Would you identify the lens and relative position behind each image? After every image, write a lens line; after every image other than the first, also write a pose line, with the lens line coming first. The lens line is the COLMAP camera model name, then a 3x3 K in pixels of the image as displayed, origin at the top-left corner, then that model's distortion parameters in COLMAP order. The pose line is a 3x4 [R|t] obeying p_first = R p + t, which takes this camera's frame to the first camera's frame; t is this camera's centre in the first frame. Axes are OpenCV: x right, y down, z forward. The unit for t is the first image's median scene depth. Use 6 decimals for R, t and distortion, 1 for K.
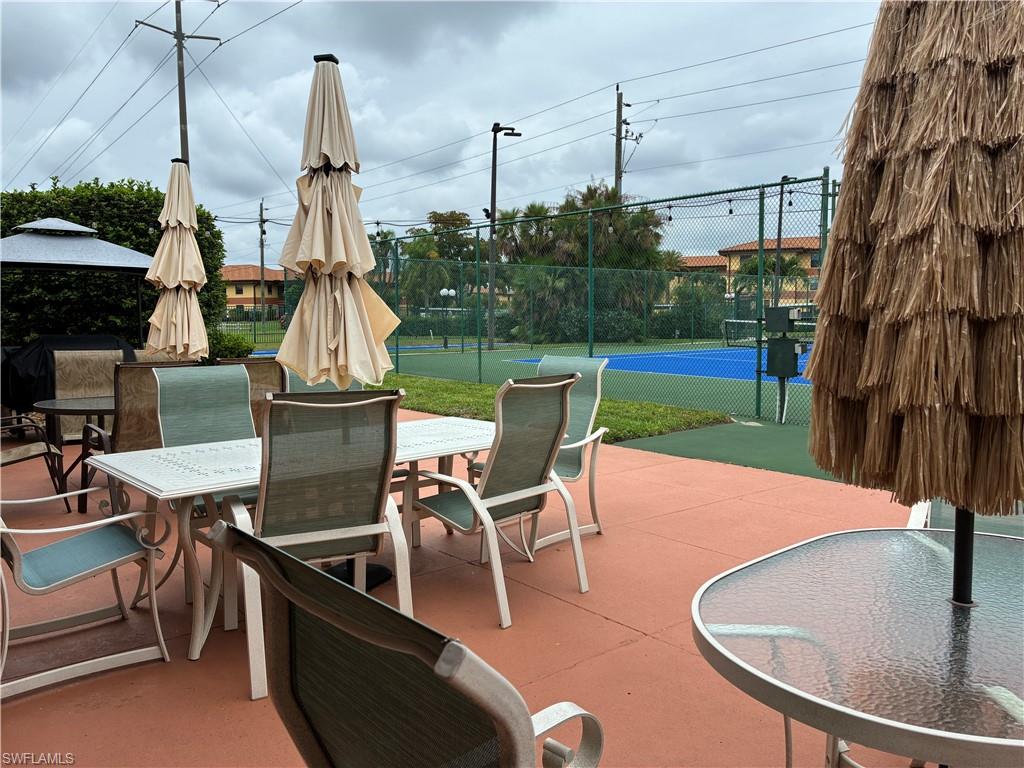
lens RADIAL K [[774.7, 0, 512.0], [0, 774.7, 384.0], [0, 0, 1]] dist [0.059143, 0.002853]
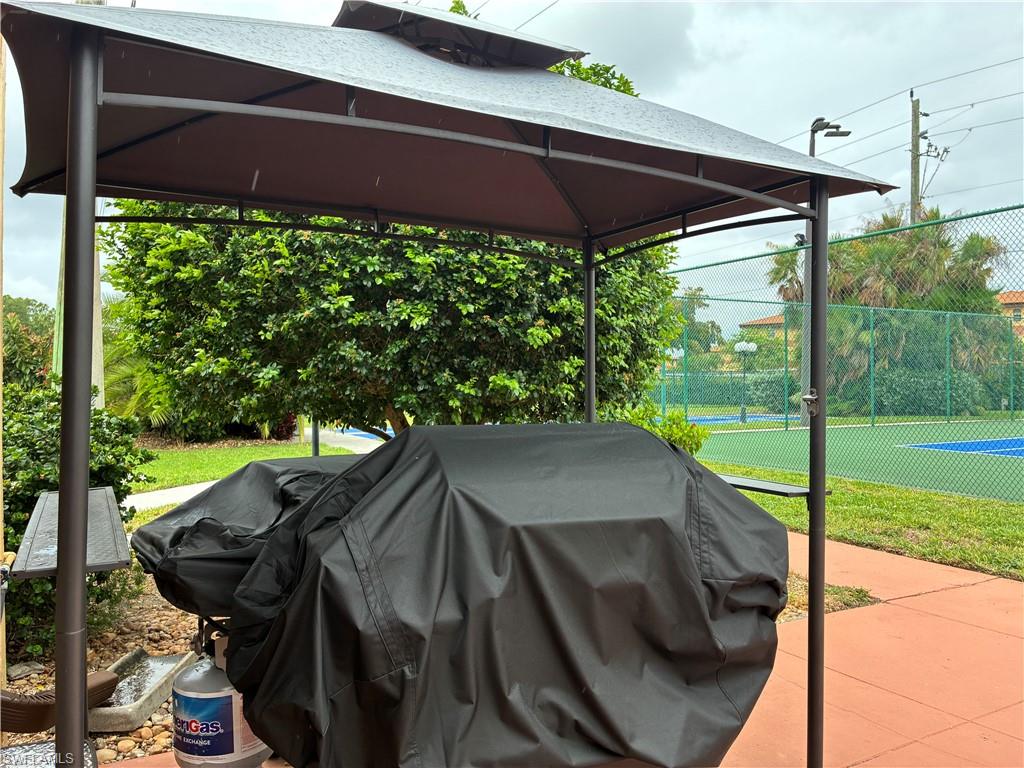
lens RADIAL K [[774.7, 0, 512.0], [0, 774.7, 384.0], [0, 0, 1]] dist [0.059143, 0.002853]
pose [[0.981626, 0.000158, -0.190817, -0.132265], [-0.016445, 0.996349, -0.083771, -0.014499], [0.190107, 0.085370, 0.978045, 0.194900]]
